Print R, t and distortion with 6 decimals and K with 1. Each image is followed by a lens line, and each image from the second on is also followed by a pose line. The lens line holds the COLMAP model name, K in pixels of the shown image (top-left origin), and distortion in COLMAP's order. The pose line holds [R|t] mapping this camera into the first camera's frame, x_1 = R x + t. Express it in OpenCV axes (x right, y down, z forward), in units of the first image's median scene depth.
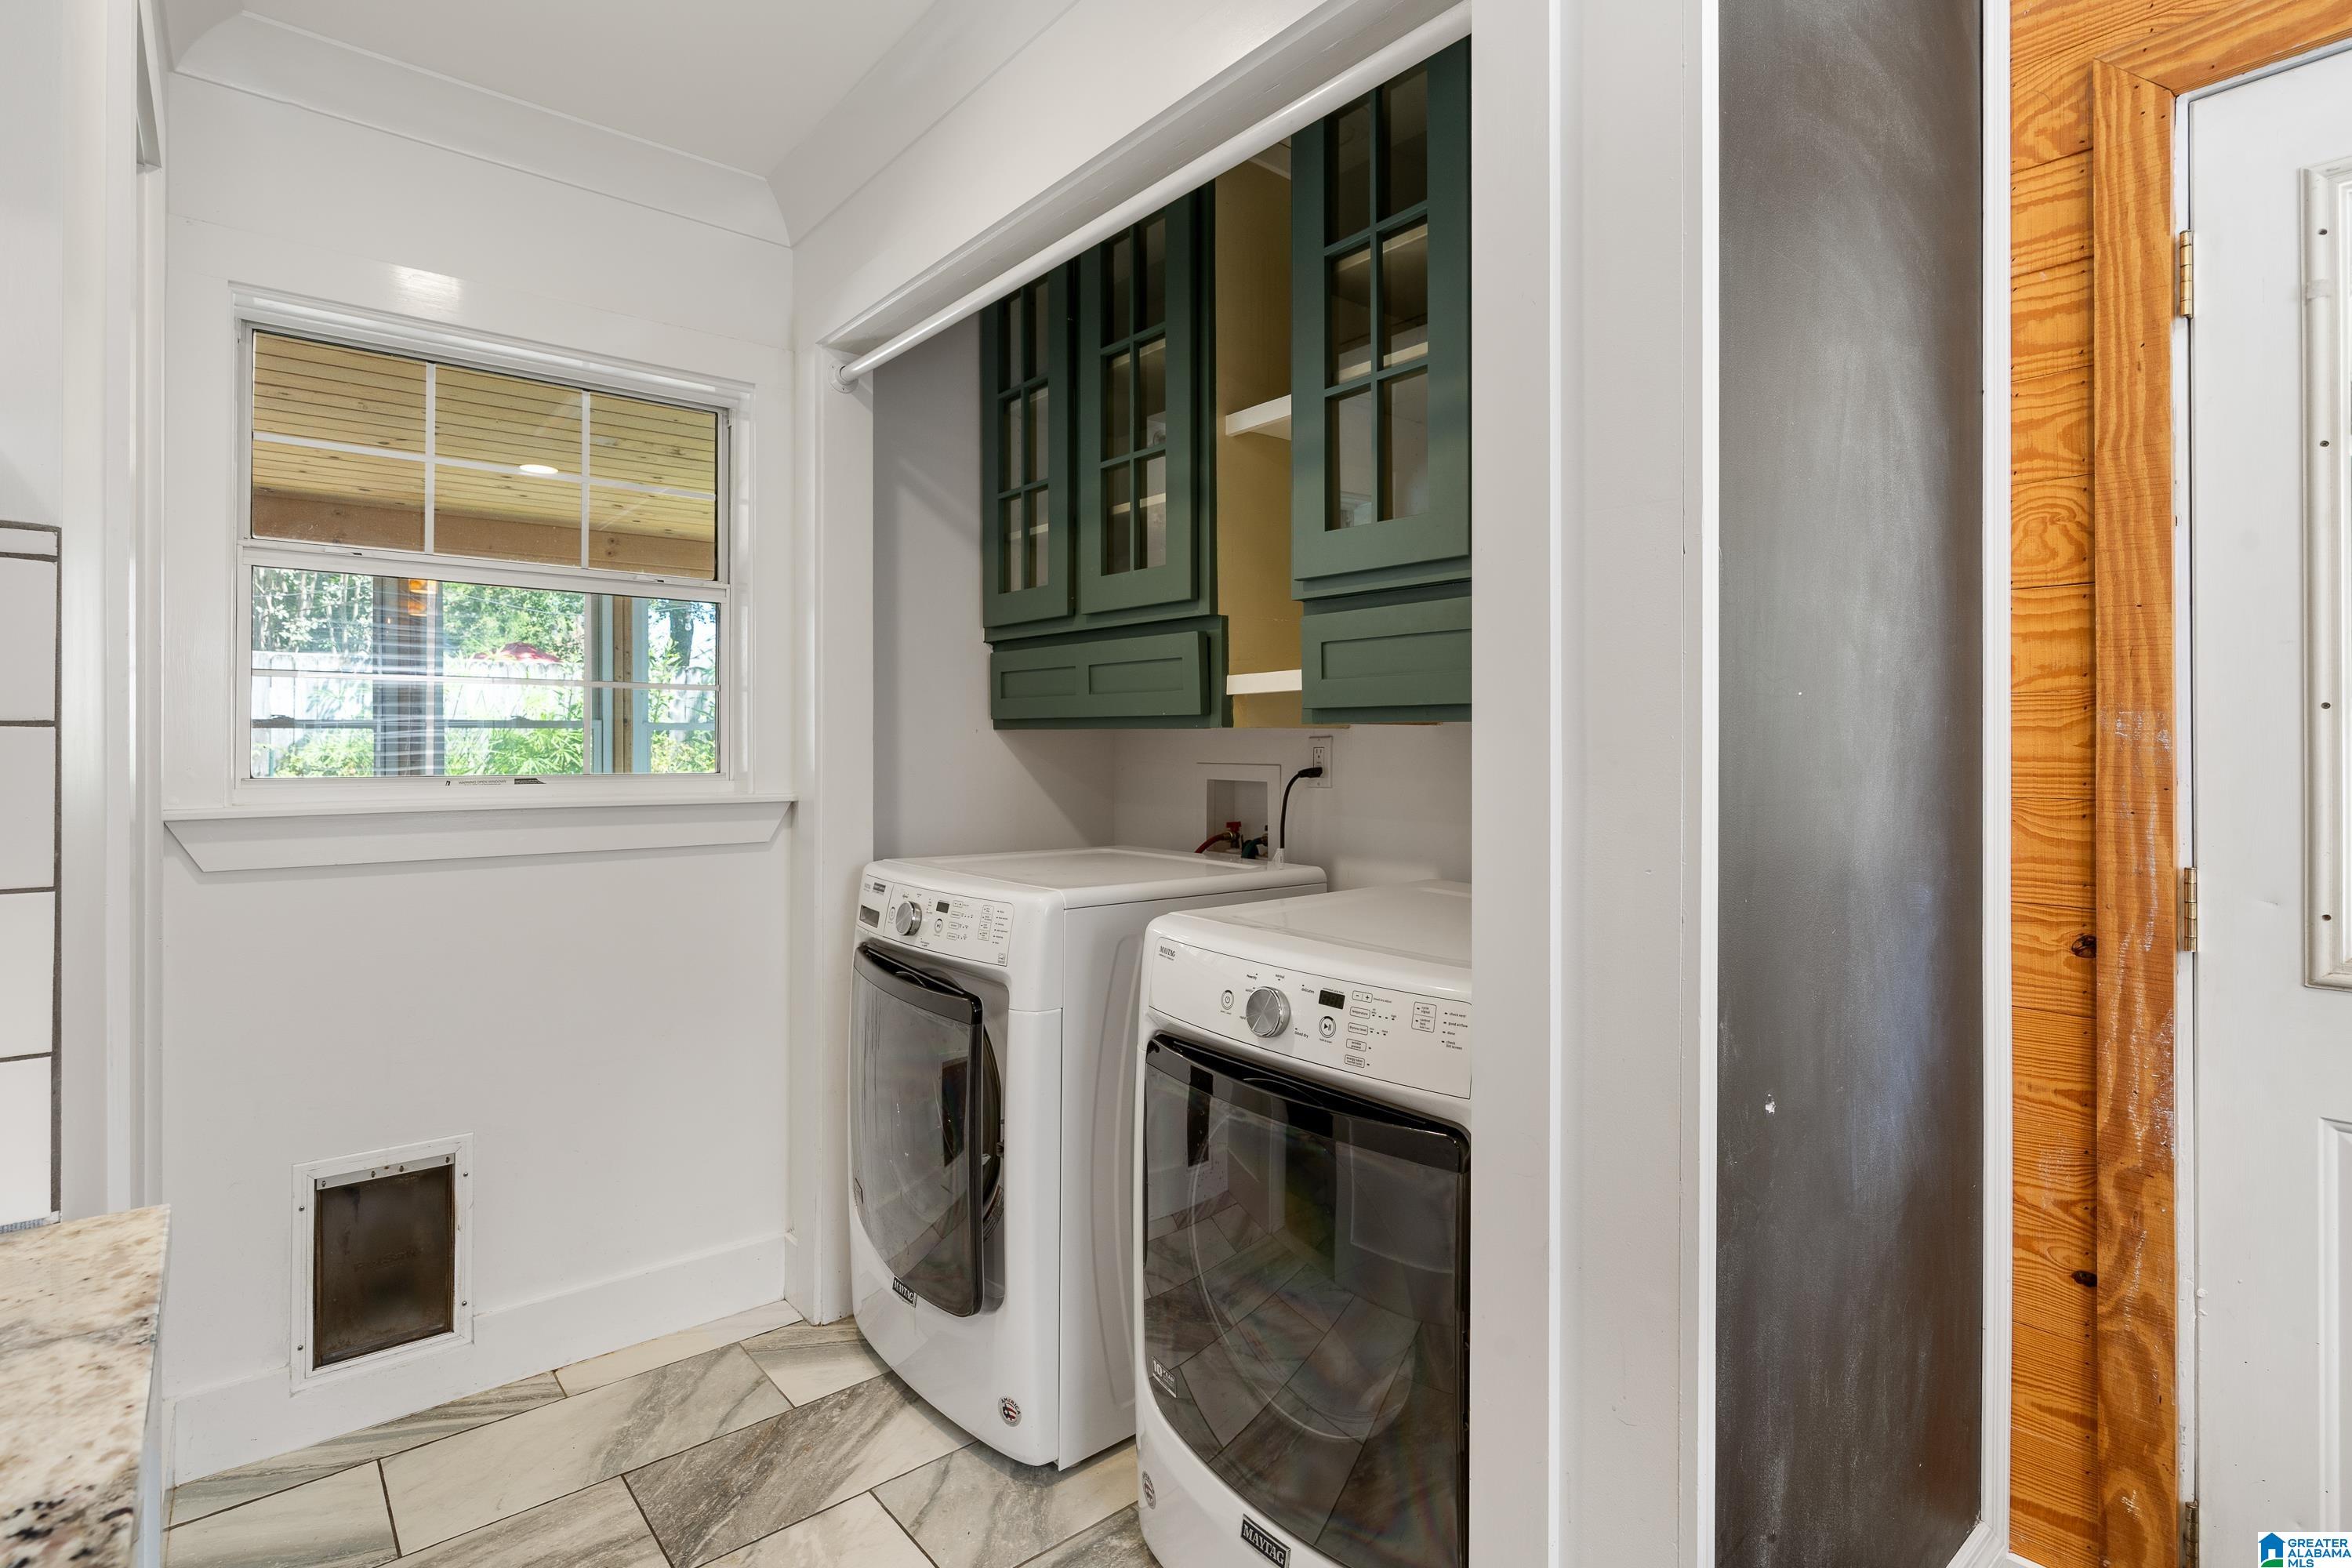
lens RADIAL K [[1132.3, 0, 1178.0], [0, 1132.3, 733.9], [0, 0, 1]] dist [-0.004813, 0.000998]
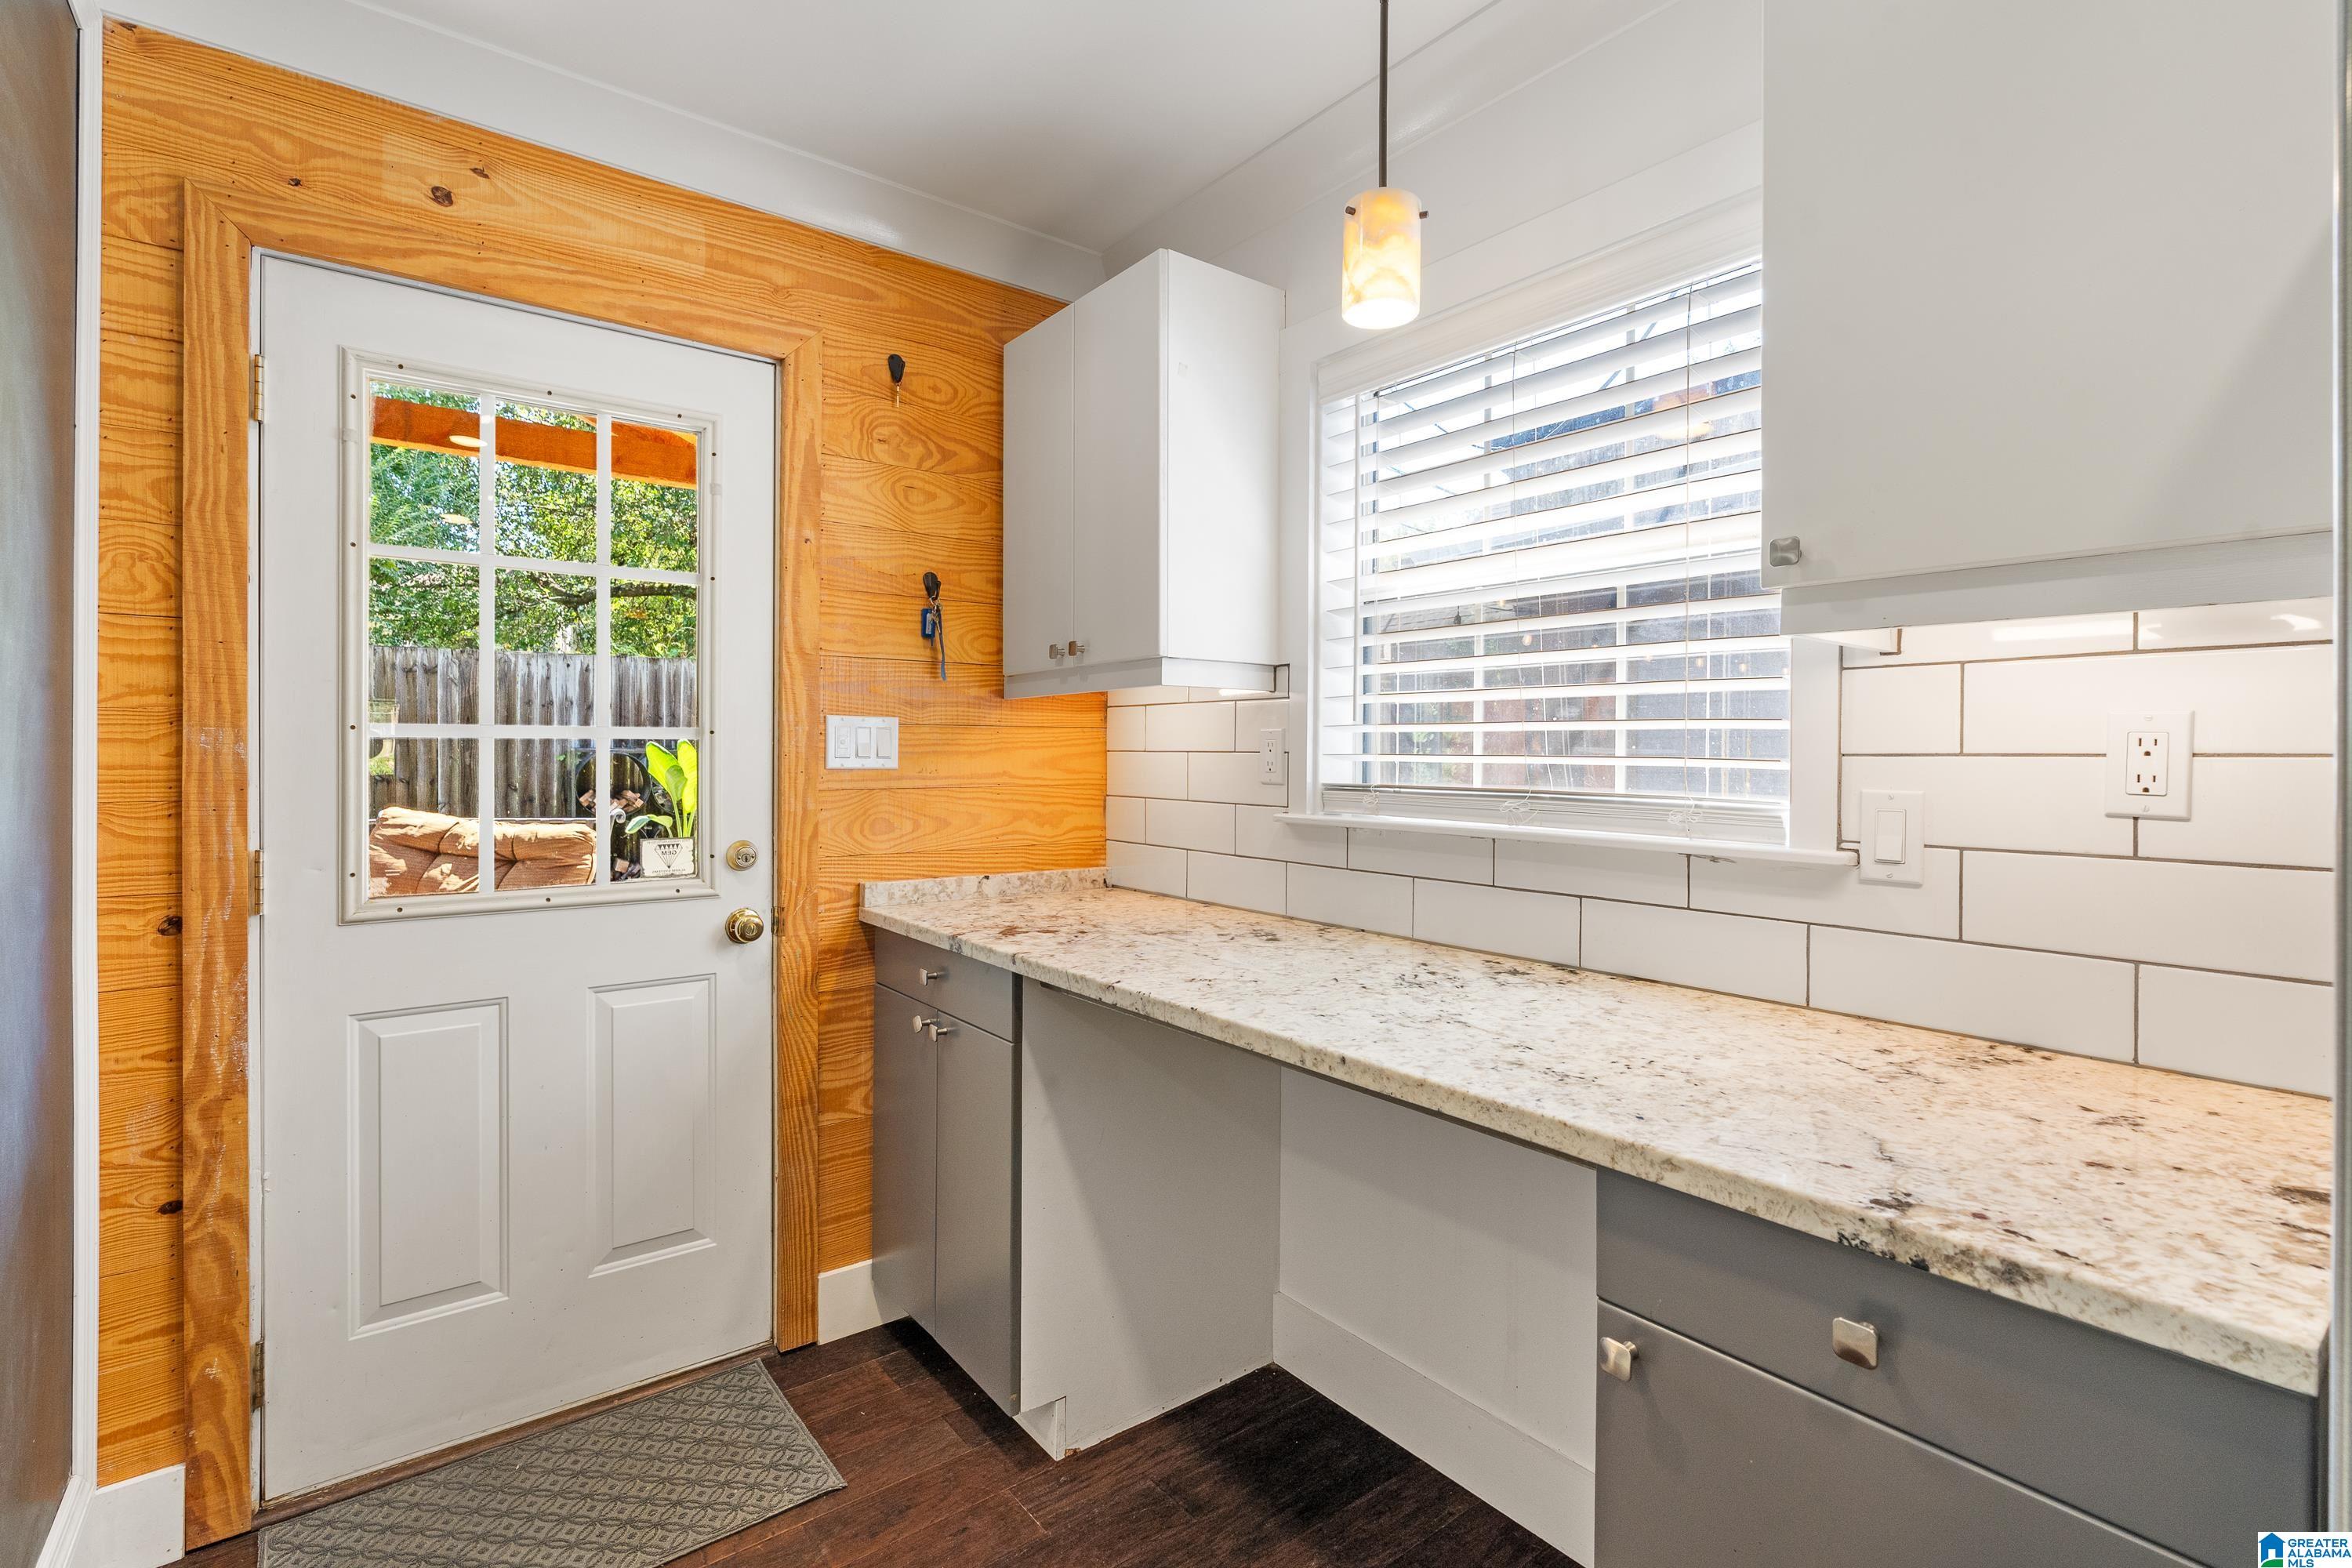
lens RADIAL K [[1075.9, 0, 1176.3], [0, 1075.9, 767.3], [0, 0, 1]] dist [-0.001262, 0.000143]
pose [[0.045462, -0.011805, 0.998896, -0.273048], [-0.009357, 0.999881, 0.012243, -0.000776], [-0.998922, -0.009903, 0.045346, -0.098415]]
